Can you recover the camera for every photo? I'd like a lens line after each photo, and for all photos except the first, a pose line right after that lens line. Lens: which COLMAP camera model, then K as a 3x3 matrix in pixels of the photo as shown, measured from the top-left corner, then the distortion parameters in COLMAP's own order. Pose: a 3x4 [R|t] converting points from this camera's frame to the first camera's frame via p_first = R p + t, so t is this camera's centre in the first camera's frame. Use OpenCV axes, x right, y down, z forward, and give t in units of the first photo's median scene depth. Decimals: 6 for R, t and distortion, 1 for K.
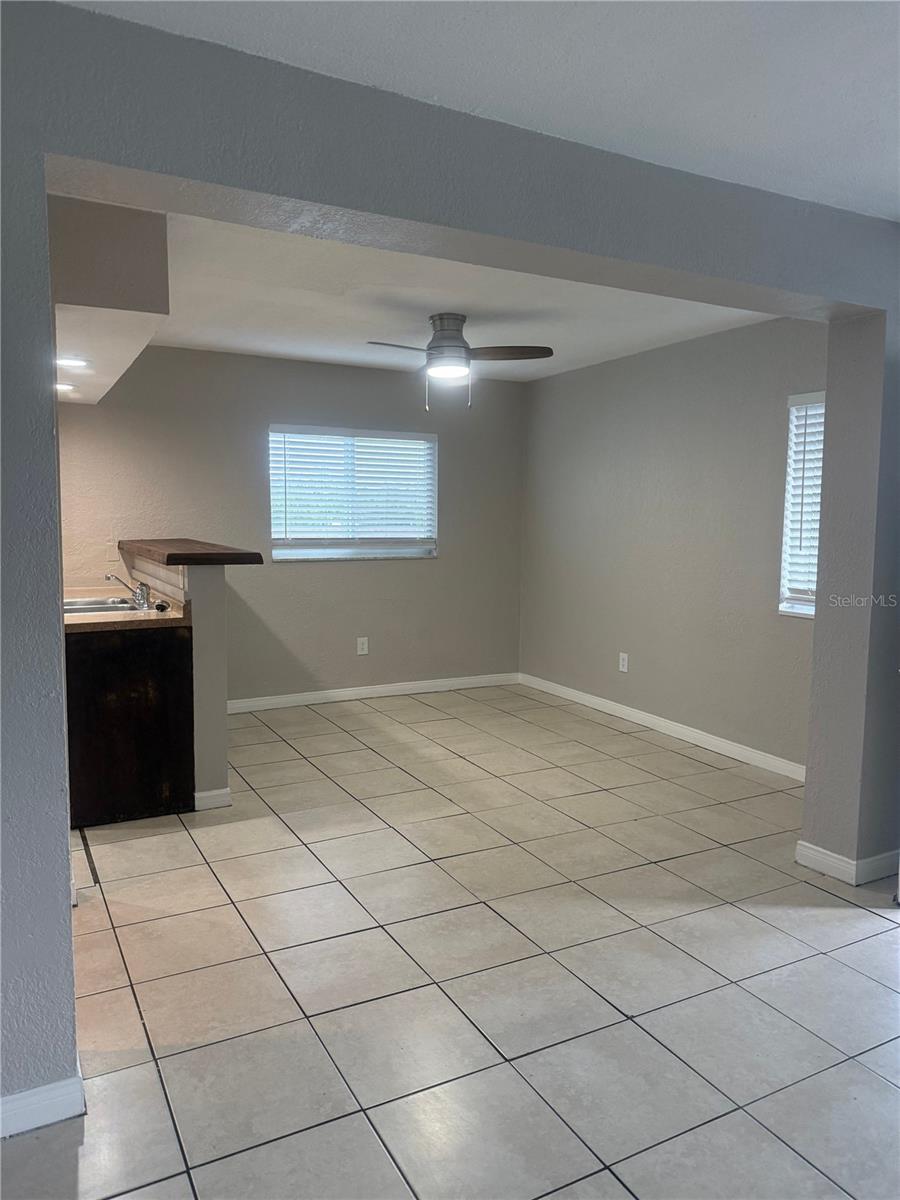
lens RADIAL K [[846.3, 0, 451.3], [0, 846.3, 600.3], [0, 0, 1]] dist [0.048364, -0.000929]
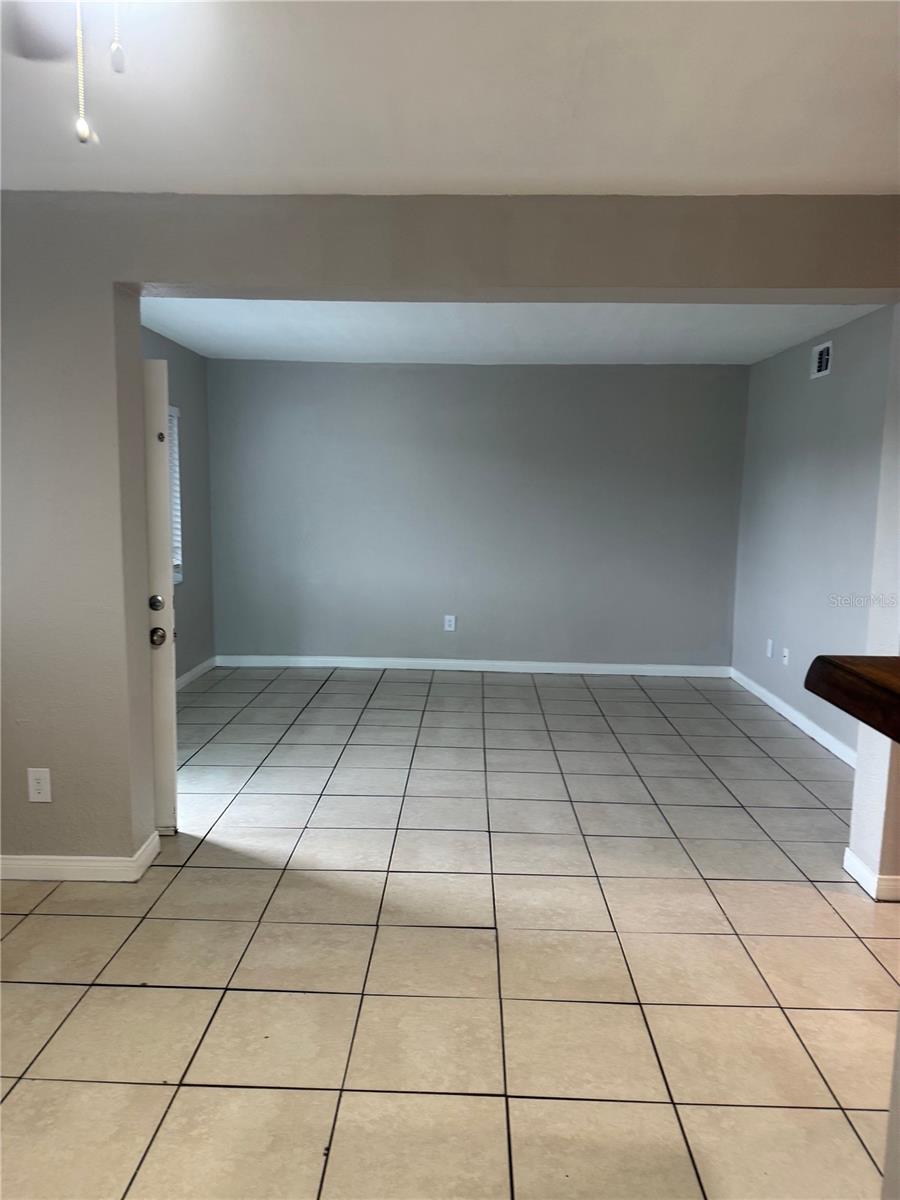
lens RADIAL K [[846.3, 0, 448.0], [0, 846.3, 599.9], [0, 0, 1]] dist [0.048364, -0.000929]
pose [[-0.864620, -0.096896, 0.492994, -0.324011], [0.019714, 0.973928, 0.225998, -0.196079], [-0.502039, 0.205121, -0.840168, 1.644065]]
